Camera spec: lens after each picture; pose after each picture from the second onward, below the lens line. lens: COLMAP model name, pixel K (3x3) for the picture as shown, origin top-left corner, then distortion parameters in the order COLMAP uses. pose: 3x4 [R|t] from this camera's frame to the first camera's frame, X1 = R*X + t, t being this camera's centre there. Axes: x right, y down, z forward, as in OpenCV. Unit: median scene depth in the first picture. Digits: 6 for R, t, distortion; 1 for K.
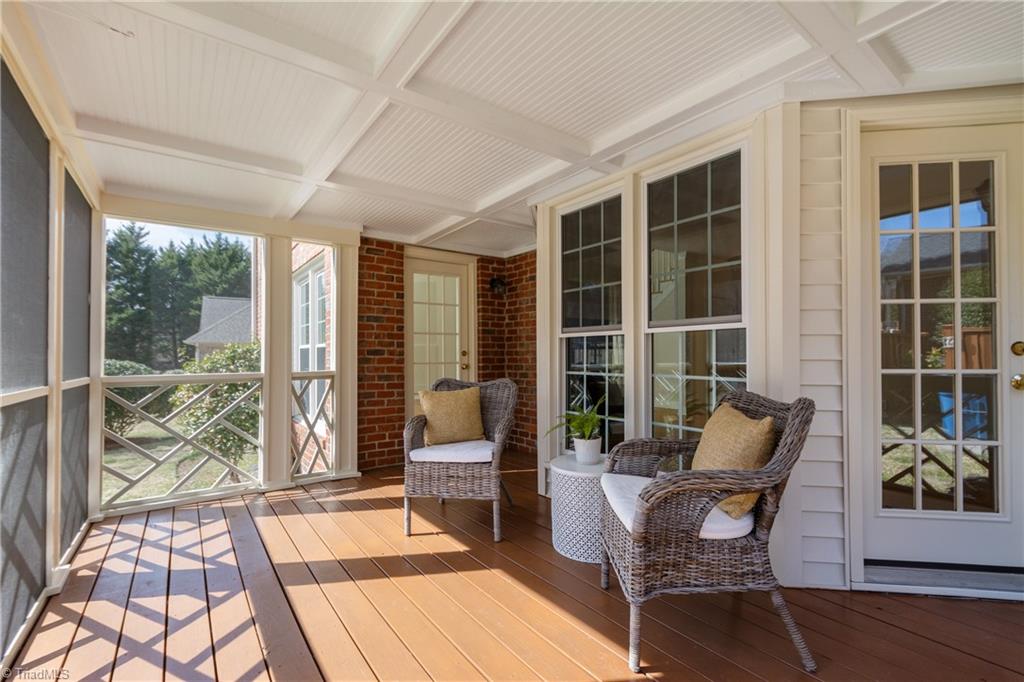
lens RADIAL K [[450.2, 0, 512.3], [0, 450.2, 348.3], [0, 0, 1]] dist [0.005043, -0.003720]
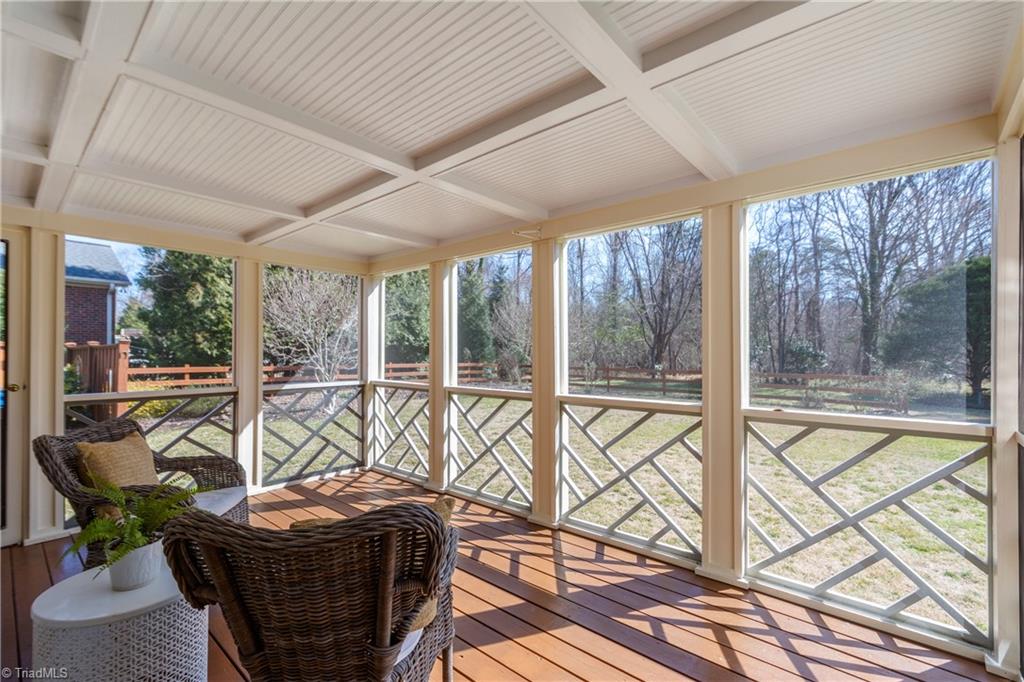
lens RADIAL K [[450.2, 0, 511.0], [0, 450.2, 347.8], [0, 0, 1]] dist [0.005043, -0.003720]
pose [[-0.976548, 0.010705, -0.215036, -0.251165], [0.015935, 0.999618, -0.022602, -0.061314], [0.214711, -0.025498, -0.976345, 2.159414]]
